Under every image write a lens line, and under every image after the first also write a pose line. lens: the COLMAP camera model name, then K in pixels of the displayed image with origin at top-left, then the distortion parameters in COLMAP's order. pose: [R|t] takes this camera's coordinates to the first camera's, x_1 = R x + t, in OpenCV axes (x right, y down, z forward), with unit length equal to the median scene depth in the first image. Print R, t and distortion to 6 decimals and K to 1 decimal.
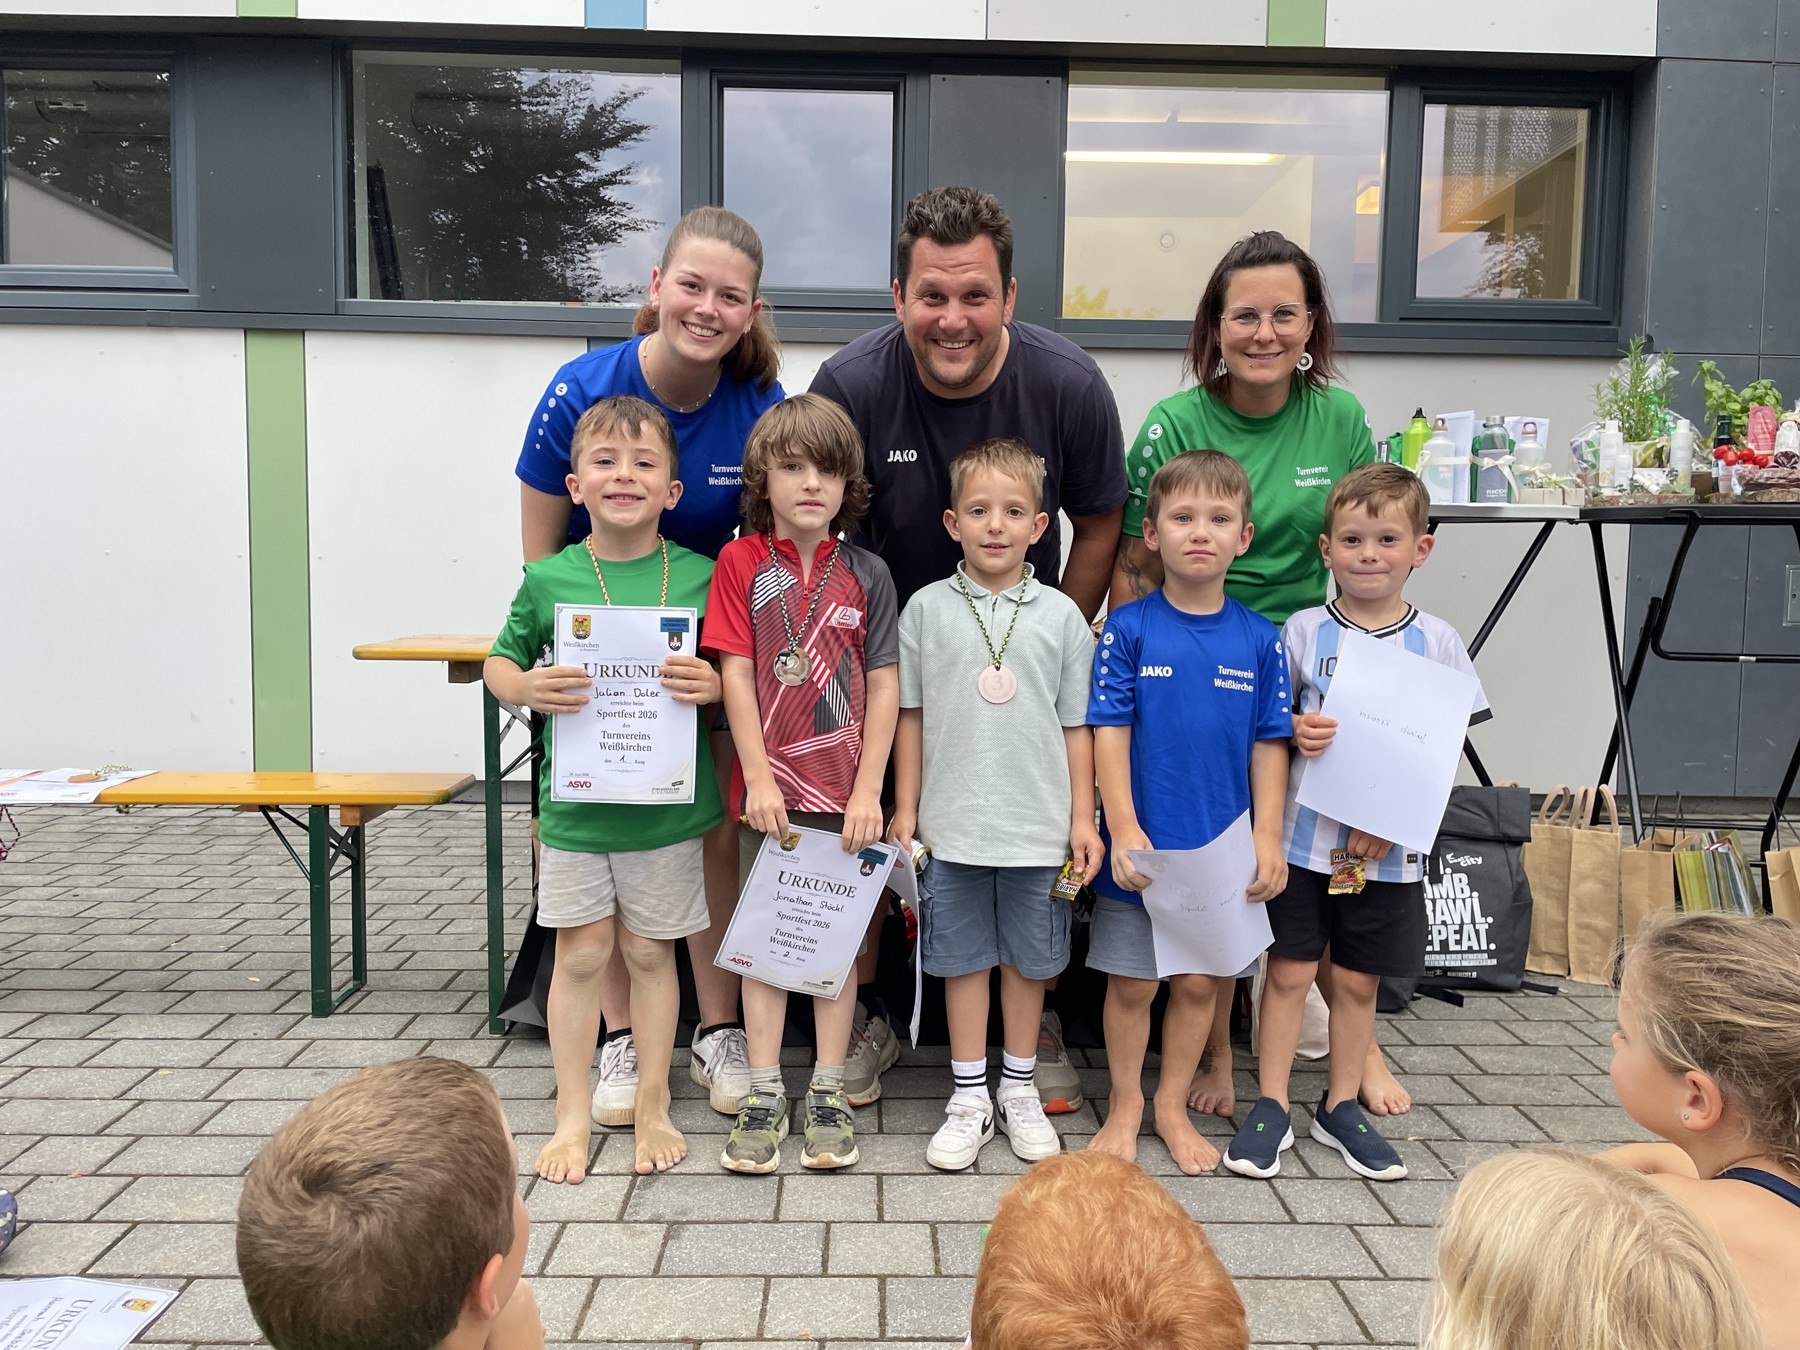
lens RADIAL K [[1334.9, 0, 899.7], [0, 1334.9, 667.6], [0, 0, 1]] dist [0.073477, -0.093902]
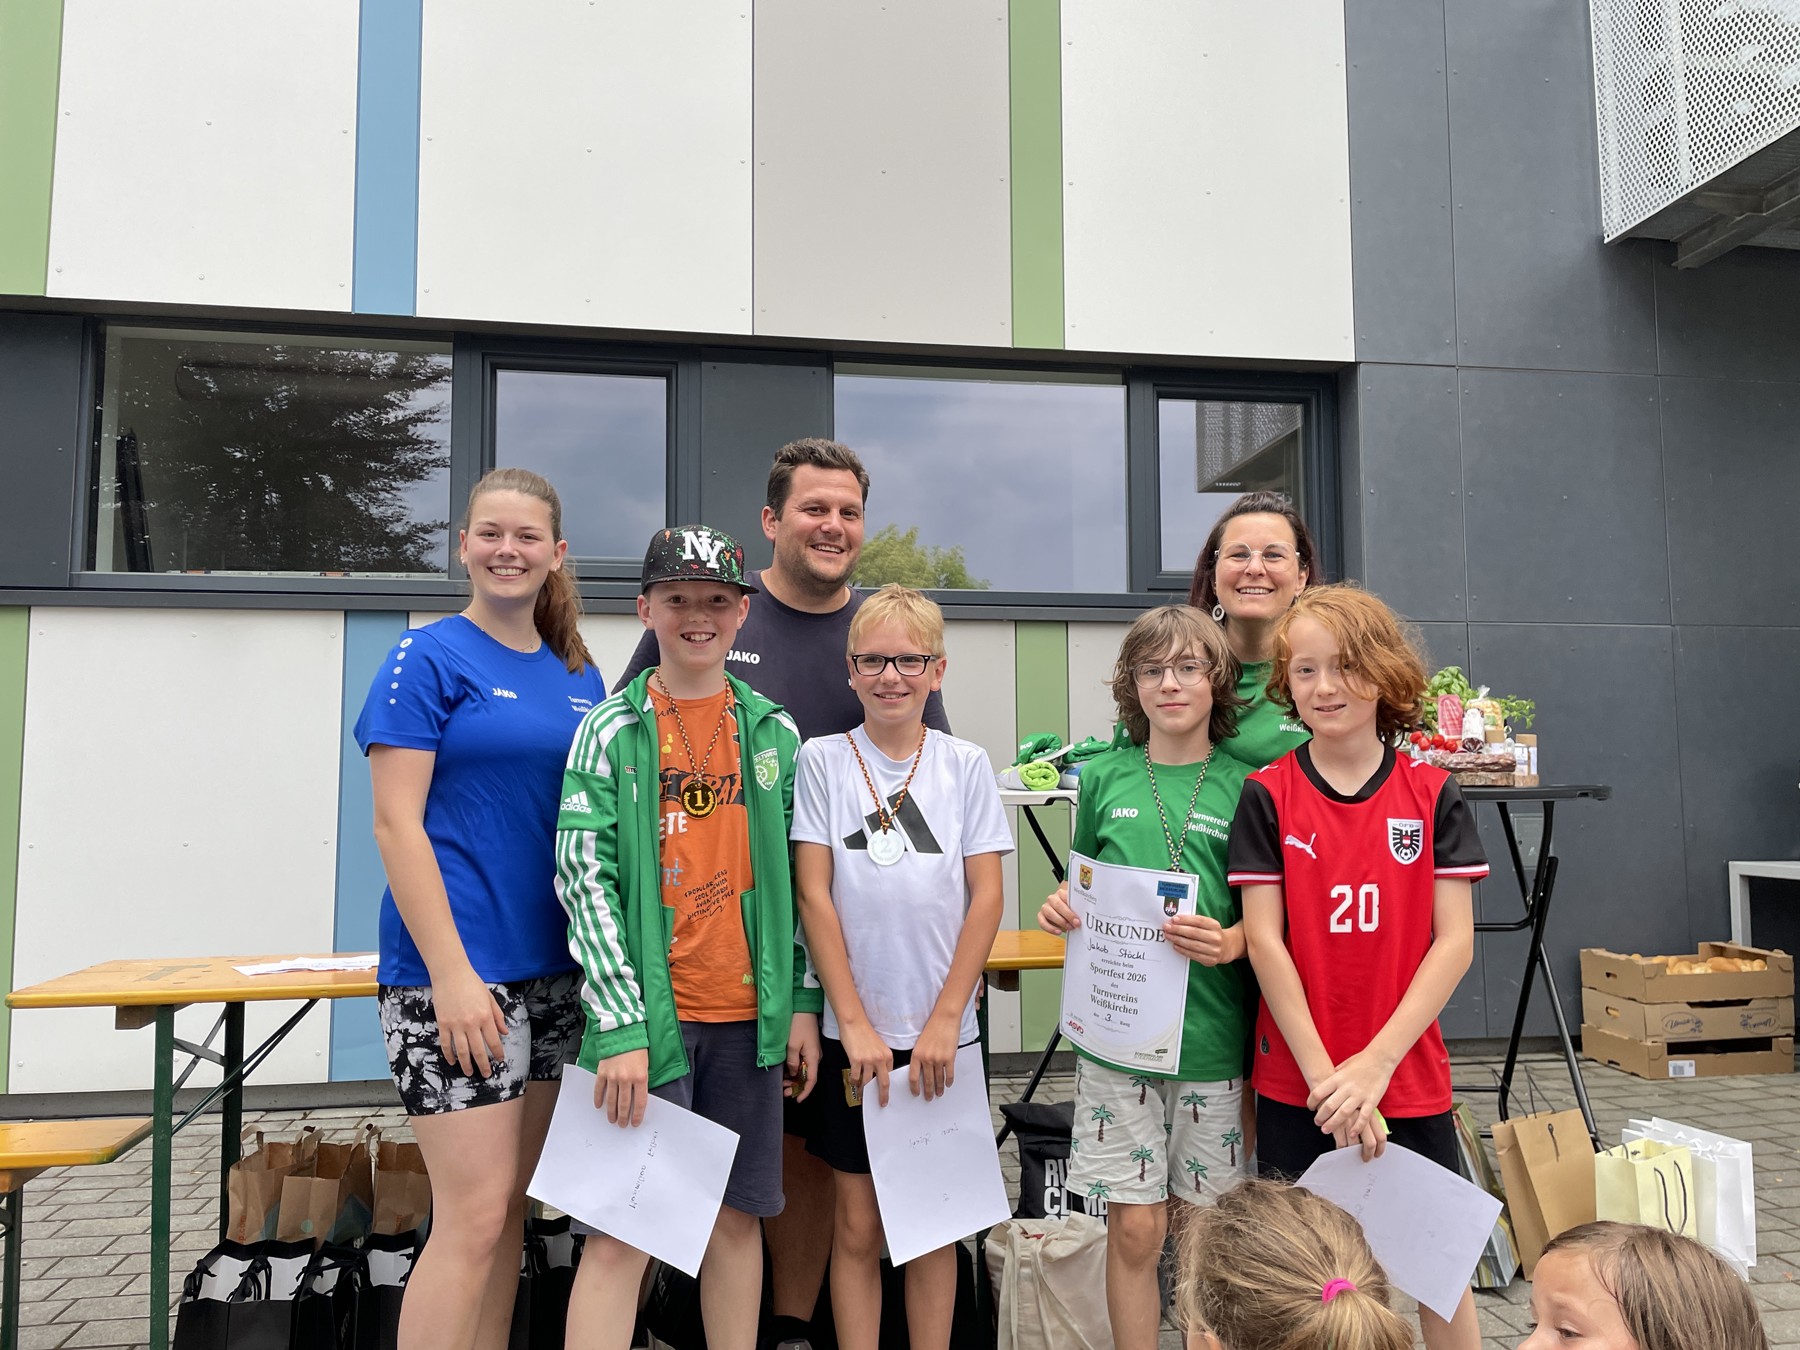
lens RADIAL K [[1334.9, 0, 908.6], [0, 1334.9, 673.7], [0, 0, 1]] dist [0.073477, -0.093902]
pose [[0.990536, -0.010557, 0.136848, 0.057283], [0.032082, 0.987227, -0.156058, -0.052456], [-0.133453, 0.158971, 0.978222, -0.002973]]
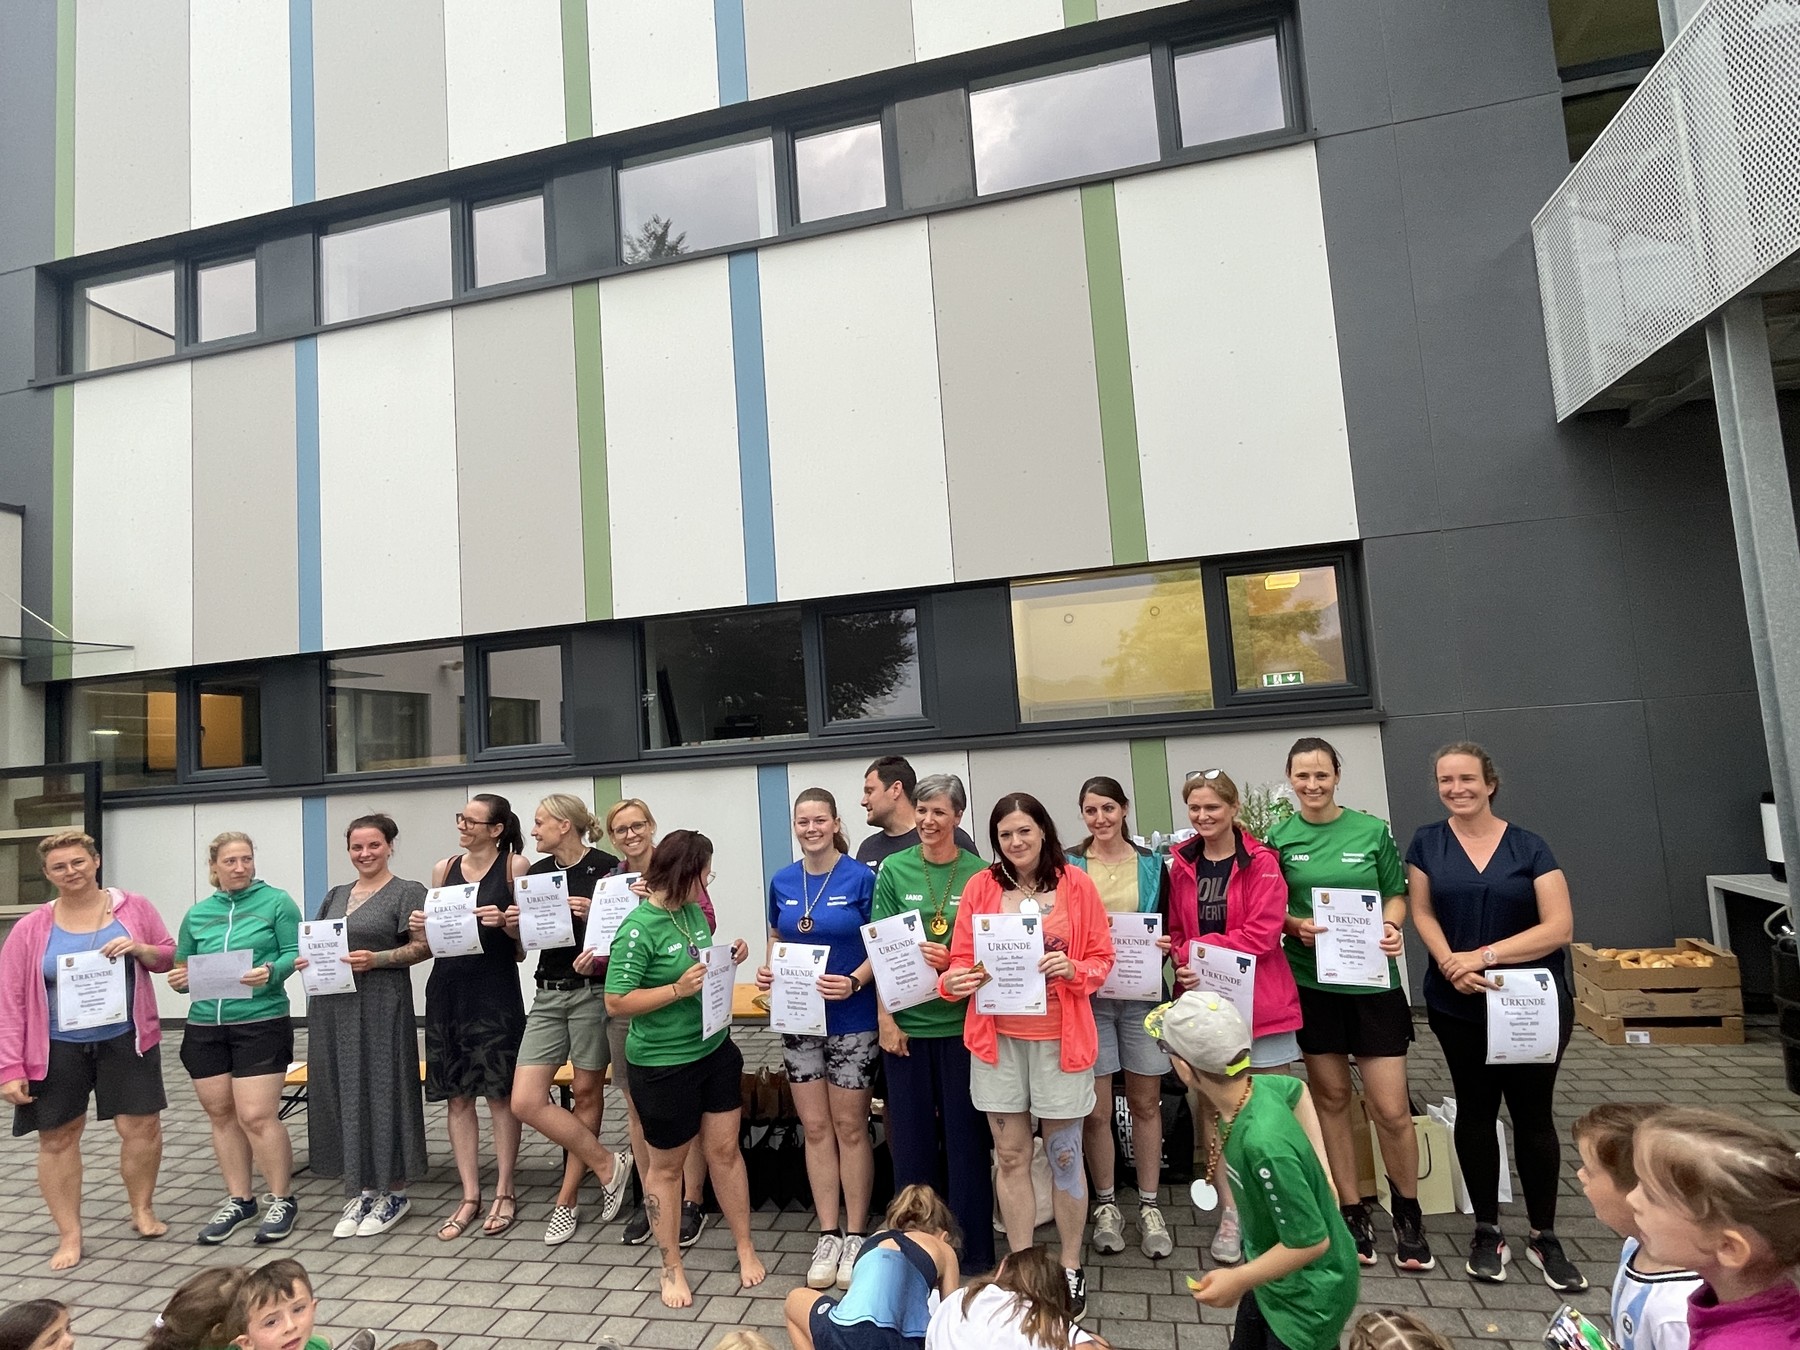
lens RADIAL K [[974.3, 0, 904.7], [0, 974.3, 666.8], [0, 0, 1]] dist [-0.007818, 0.002330]
pose [[0.964714, -0.103709, -0.242017, 0.453020], [0.067212, 0.985707, -0.154480, -0.236440], [0.254578, 0.132763, 0.957896, -0.370823]]
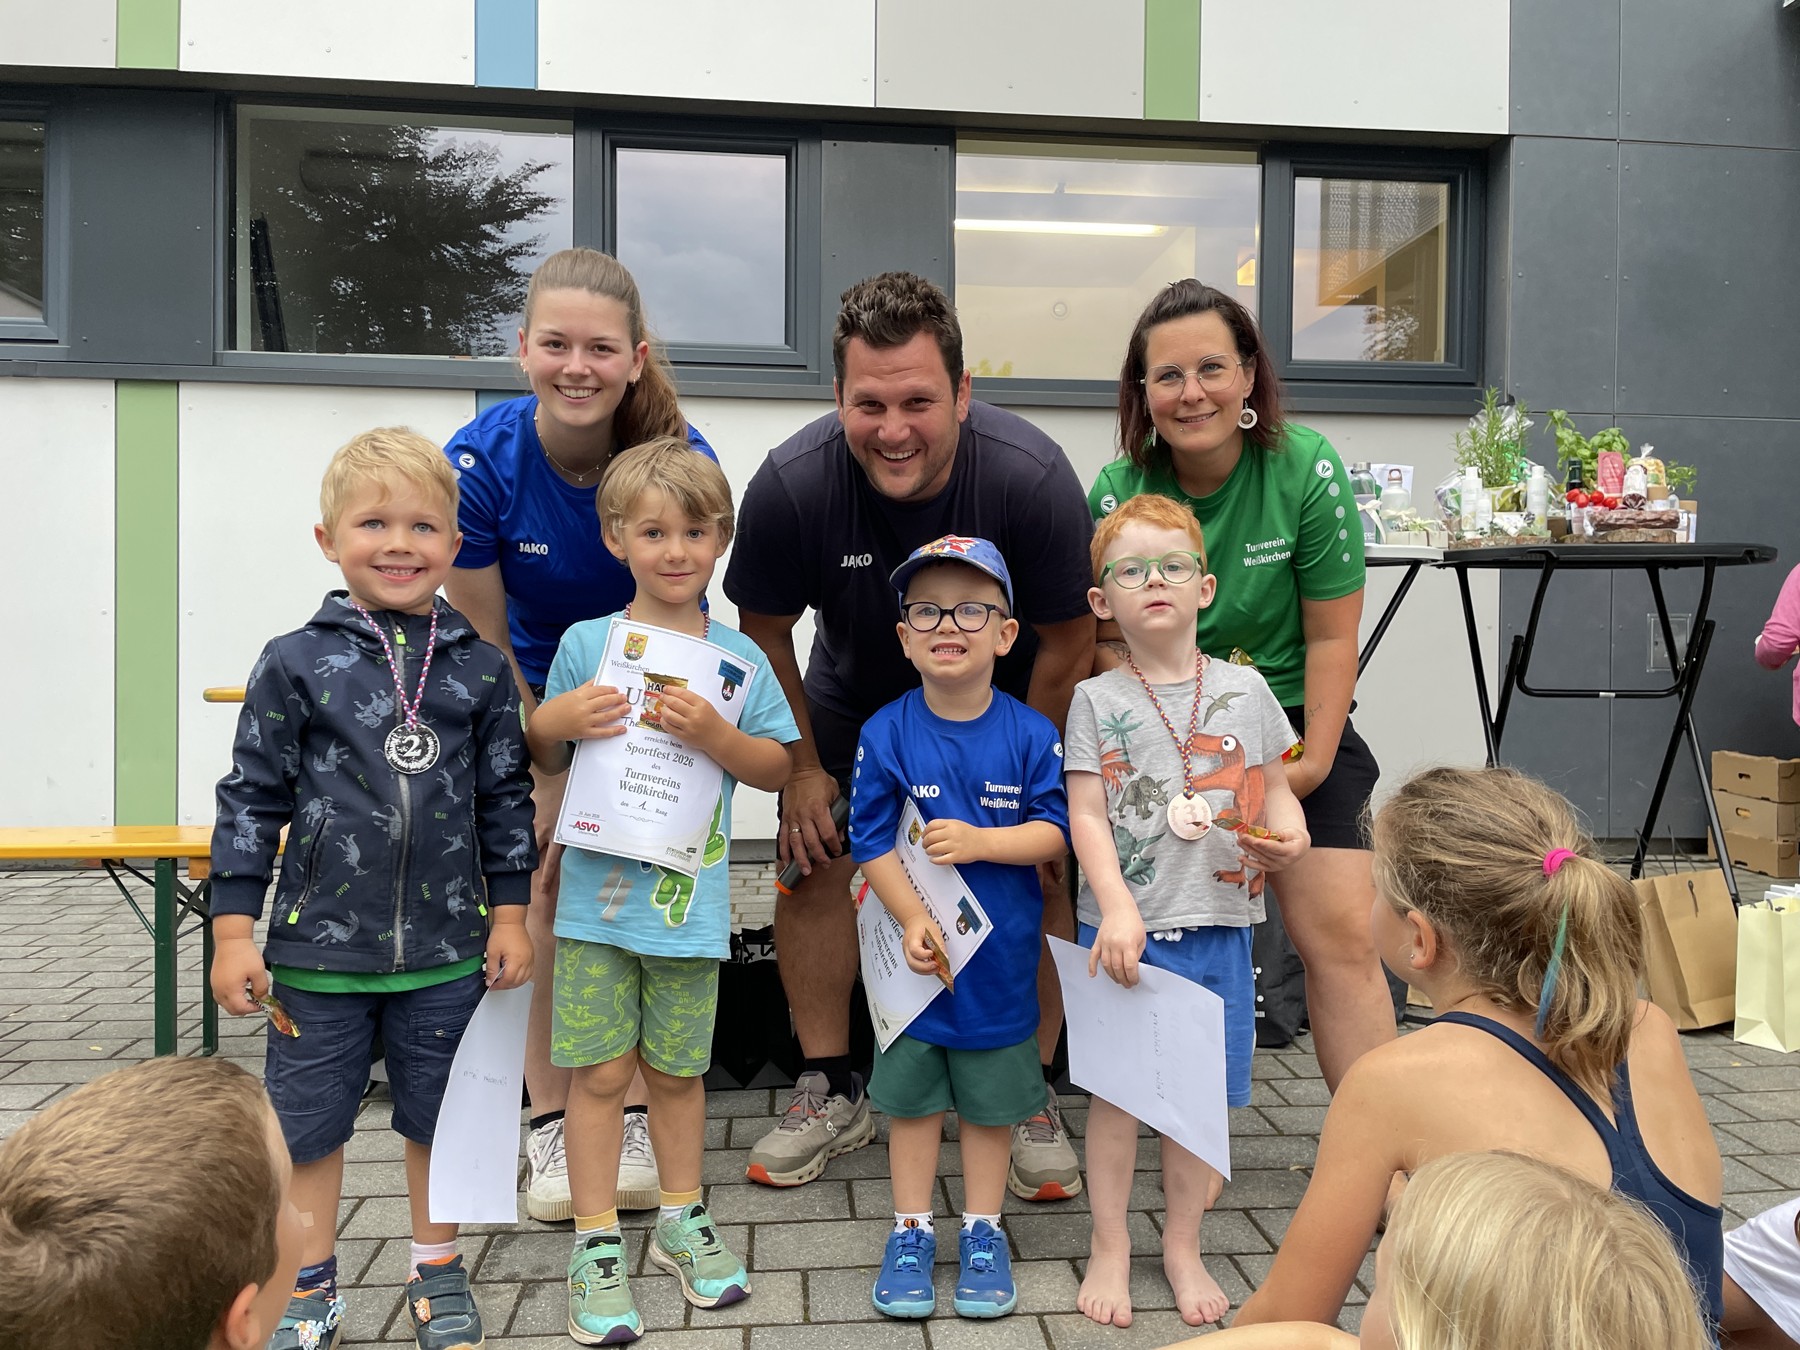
lens RADIAL K [[1334.9, 0, 907.3], [0, 1334.9, 656.7], [0, 0, 1]] dist [0.073477, -0.093902]
pose [[0.997504, -0.008033, 0.070145, 0.019924], [0.012246, 0.998132, -0.059846, 0.019996], [-0.069533, 0.060556, 0.995740, 0.005966]]
